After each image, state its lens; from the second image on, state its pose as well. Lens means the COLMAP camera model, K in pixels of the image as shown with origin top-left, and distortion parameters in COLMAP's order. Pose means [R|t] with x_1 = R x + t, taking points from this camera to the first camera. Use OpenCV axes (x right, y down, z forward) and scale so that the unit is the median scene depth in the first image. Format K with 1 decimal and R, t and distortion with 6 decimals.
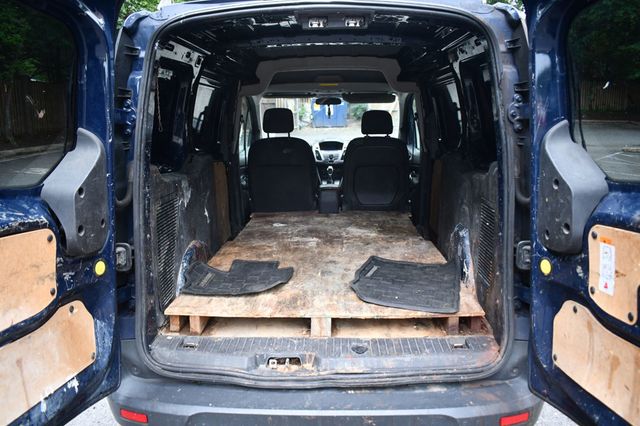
lens RADIAL K [[485.6, 0, 320.0], [0, 485.6, 213.0], [0, 0, 1]] dist [-0.101201, 0.011503]
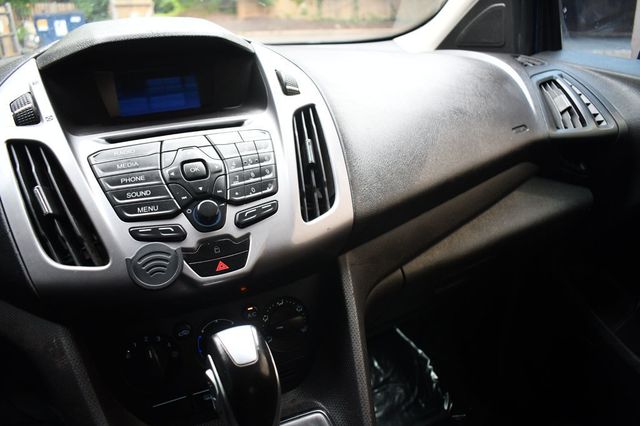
lens RADIAL K [[485.6, 0, 320.0], [0, 485.6, 213.0], [0, 0, 1]] dist [-0.101201, 0.011503]
pose [[0.878288, -0.186693, 0.440177, 0.001165], [0.116869, 0.976518, 0.180983, -0.125169], [-0.463629, -0.107512, 0.879483, 0.888600]]
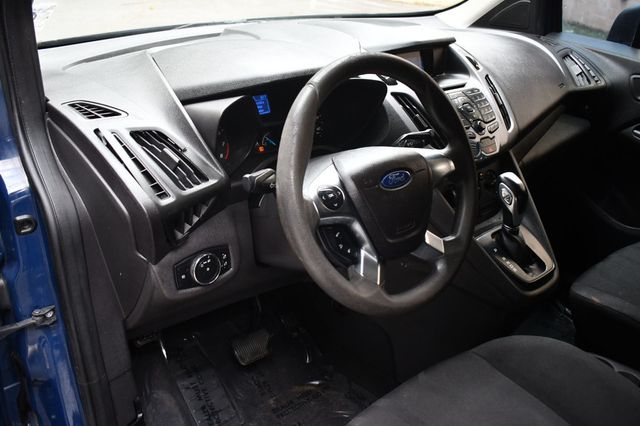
lens RADIAL K [[601.9, 0, 320.0], [0, 601.9, 213.0], [0, 0, 1]] dist [-0.004971, -0.004539]
pose [[0.710406, -0.254024, 0.656349, -0.201684], [0.097838, 0.959180, 0.265332, -0.149987], [-0.696958, -0.124277, 0.706261, 0.842669]]
